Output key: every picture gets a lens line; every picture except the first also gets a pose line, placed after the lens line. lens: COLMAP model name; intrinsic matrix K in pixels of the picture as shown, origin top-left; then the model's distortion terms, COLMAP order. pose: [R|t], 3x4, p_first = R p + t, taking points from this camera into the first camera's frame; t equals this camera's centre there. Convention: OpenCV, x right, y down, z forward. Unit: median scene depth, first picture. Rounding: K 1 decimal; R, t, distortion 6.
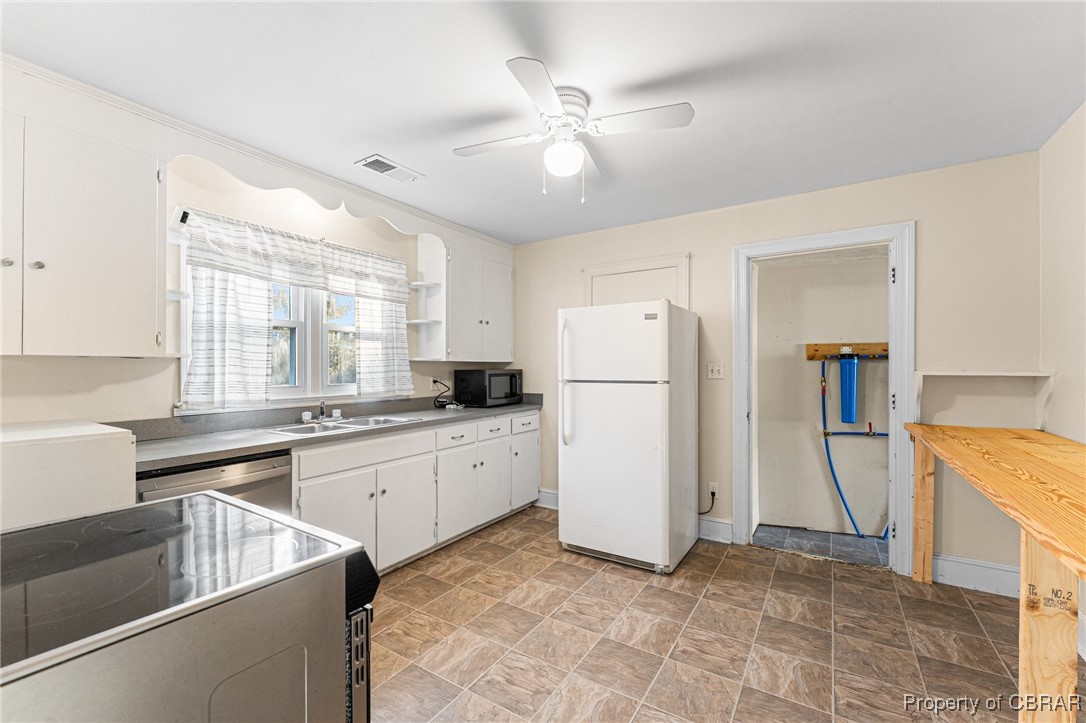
lens RADIAL K [[444.6, 0, 546.0], [0, 444.6, 366.8], [0, 0, 1]] dist [-0.006686, 0.000009]
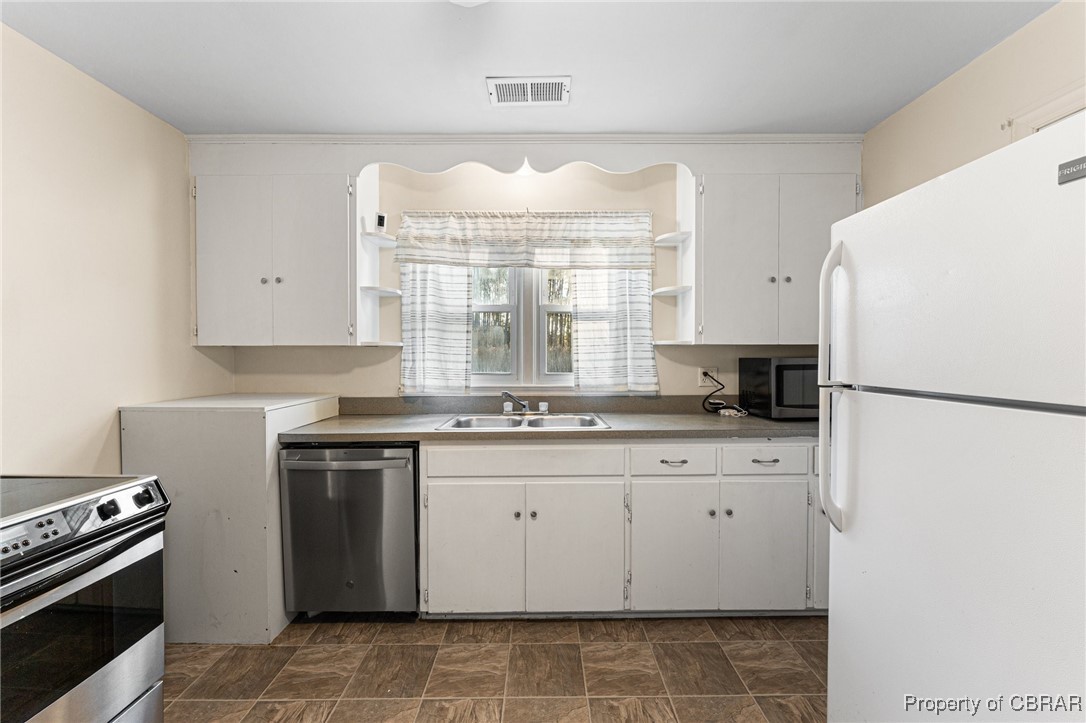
lens RADIAL K [[444.6, 0, 546.2], [0, 444.6, 359.7], [0, 0, 1]] dist [-0.006686, 0.000009]
pose [[0.543113, 0.012304, -0.839569, 0.263639], [0.001729, 0.999874, 0.015771, -0.001411], [0.839658, -0.010017, 0.543024, 0.535228]]
